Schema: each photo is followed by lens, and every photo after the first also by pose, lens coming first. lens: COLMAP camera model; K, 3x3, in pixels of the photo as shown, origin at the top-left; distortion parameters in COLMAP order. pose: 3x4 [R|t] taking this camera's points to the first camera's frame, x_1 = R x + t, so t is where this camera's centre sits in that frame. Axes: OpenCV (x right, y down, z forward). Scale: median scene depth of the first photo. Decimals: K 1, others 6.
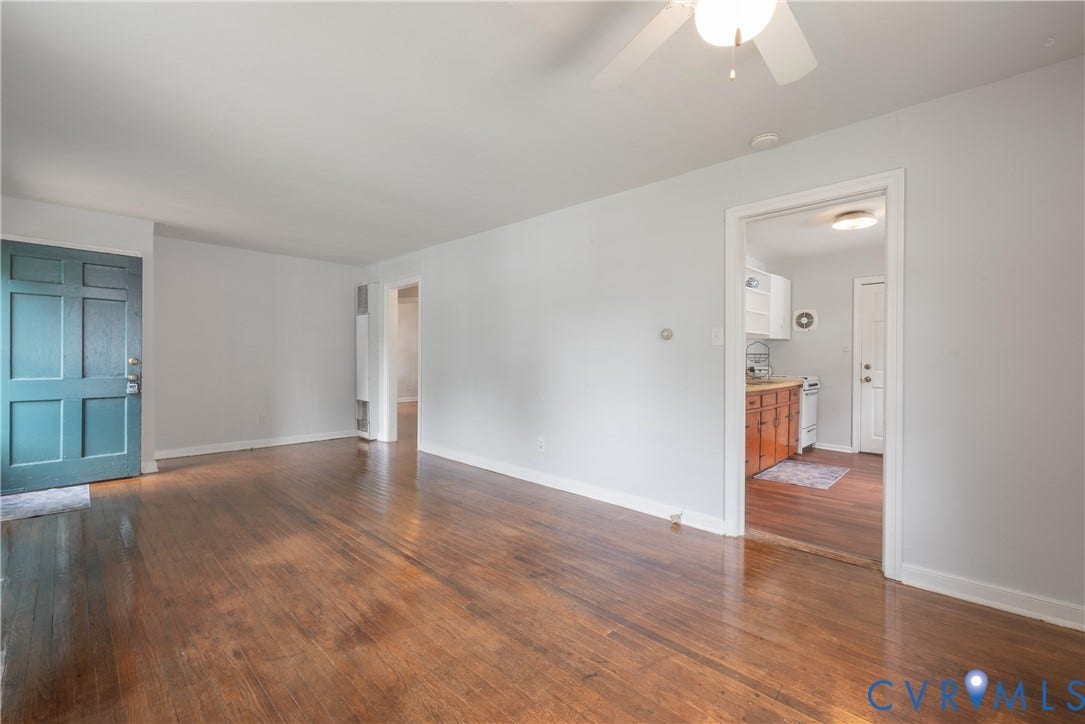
lens RADIAL K [[471.1, 0, 539.0], [0, 471.1, 361.3], [0, 0, 1]] dist [0.000686, 0.000040]
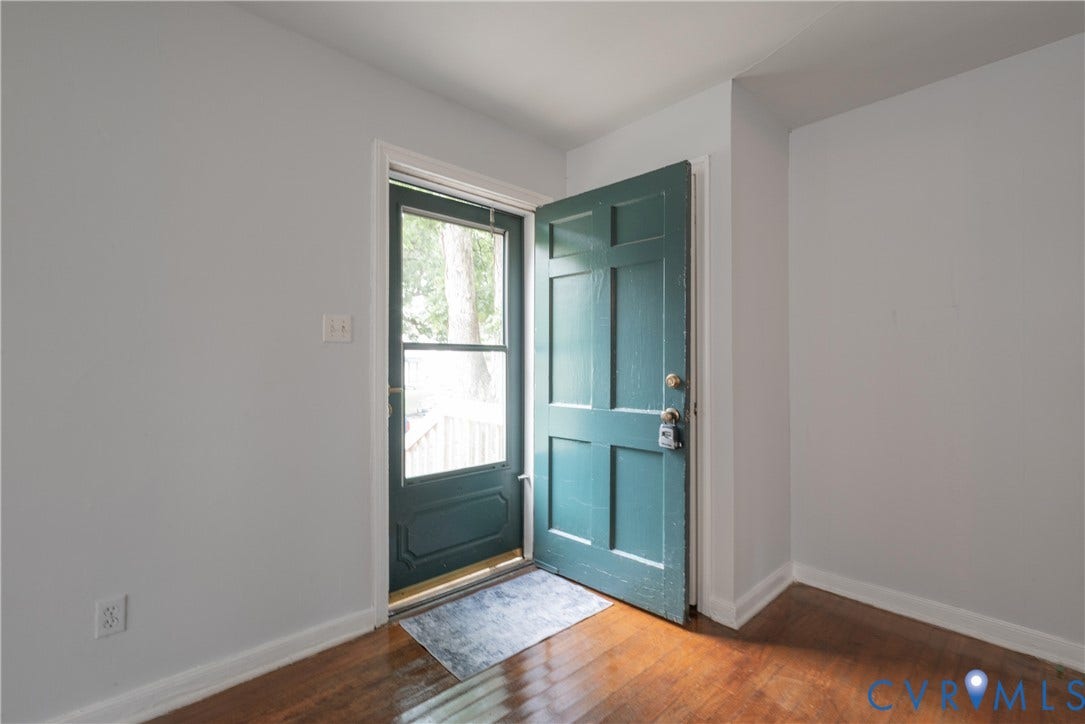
lens RADIAL K [[471.1, 0, 539.0], [0, 471.1, 361.3], [0, 0, 1]] dist [0.000686, 0.000040]
pose [[-0.042535, -0.016906, -0.998952, -0.534296], [-0.014352, 0.999764, -0.016308, -0.014482], [0.998992, 0.013644, -0.042768, 1.256742]]
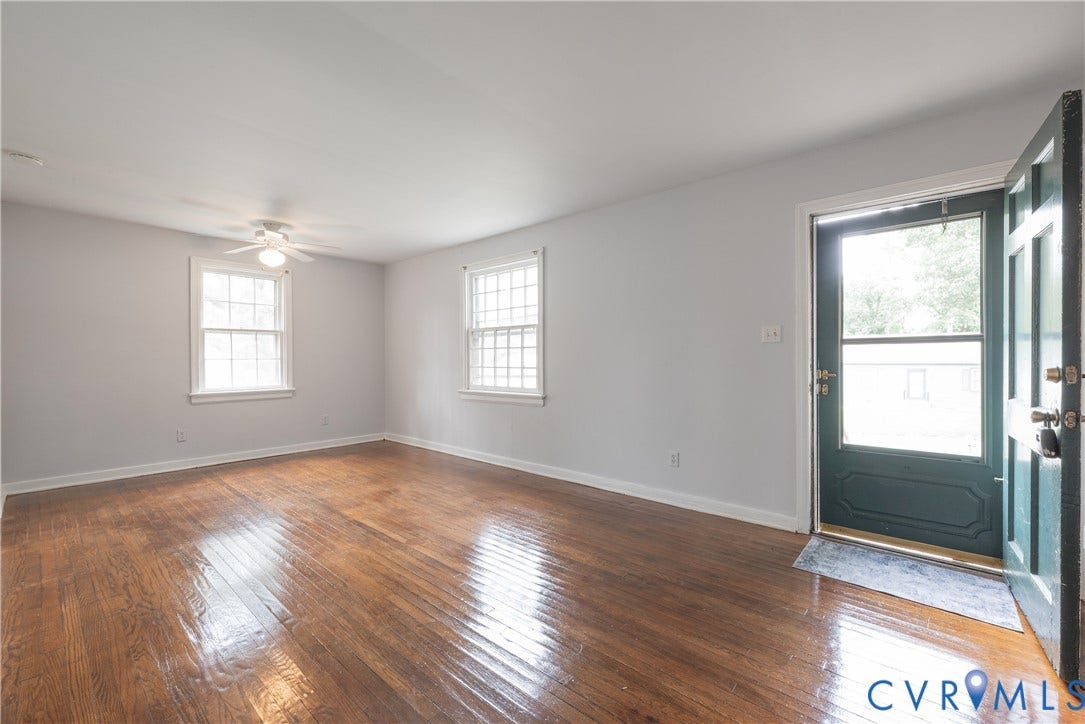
lens RADIAL K [[439.9, 0, 537.4], [0, 439.9, 360.7], [0, 0, 1]] dist [-0.001783, -0.000269]
pose [[-0.998478, -0.004445, -0.054964, -0.594847], [-0.005370, 0.999846, 0.016685, -0.021096], [0.054882, 0.016955, -0.998349, 1.901347]]
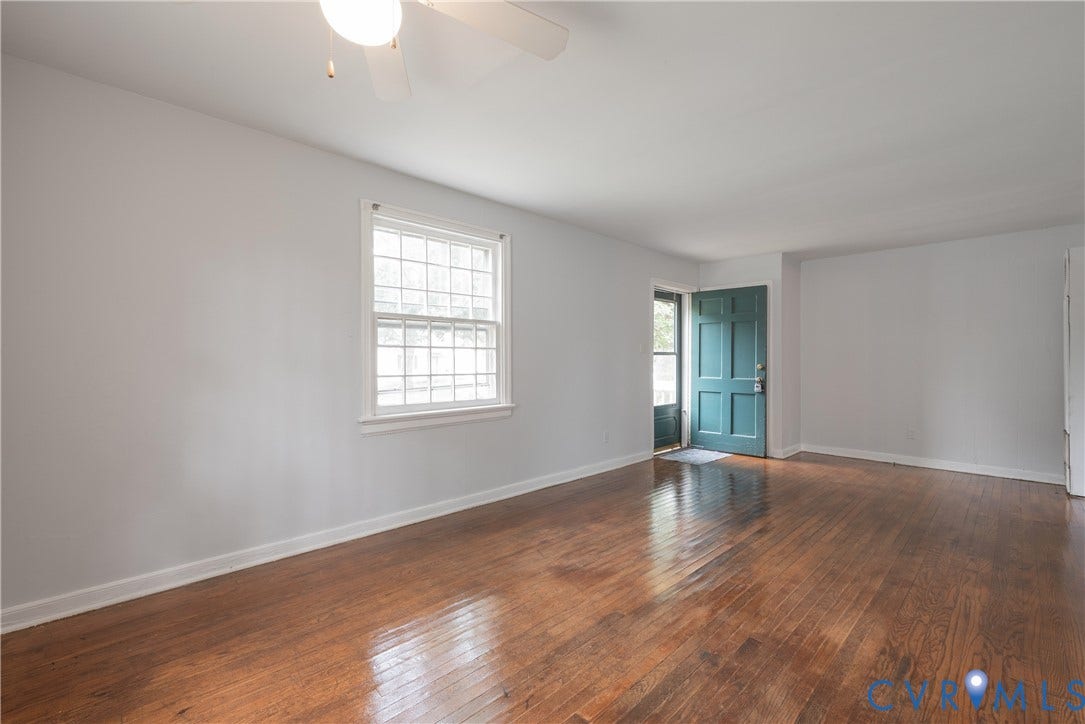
lens RADIAL K [[464.6, 0, 540.1], [0, 464.6, 361.5], [0, 0, 1]] dist [-0.002054, 0.000208]
pose [[-0.025133, -0.003057, -0.999679, 0.599471], [-0.013708, 0.999902, -0.002713, -0.004620], [0.999590, 0.013635, -0.025173, 0.613033]]
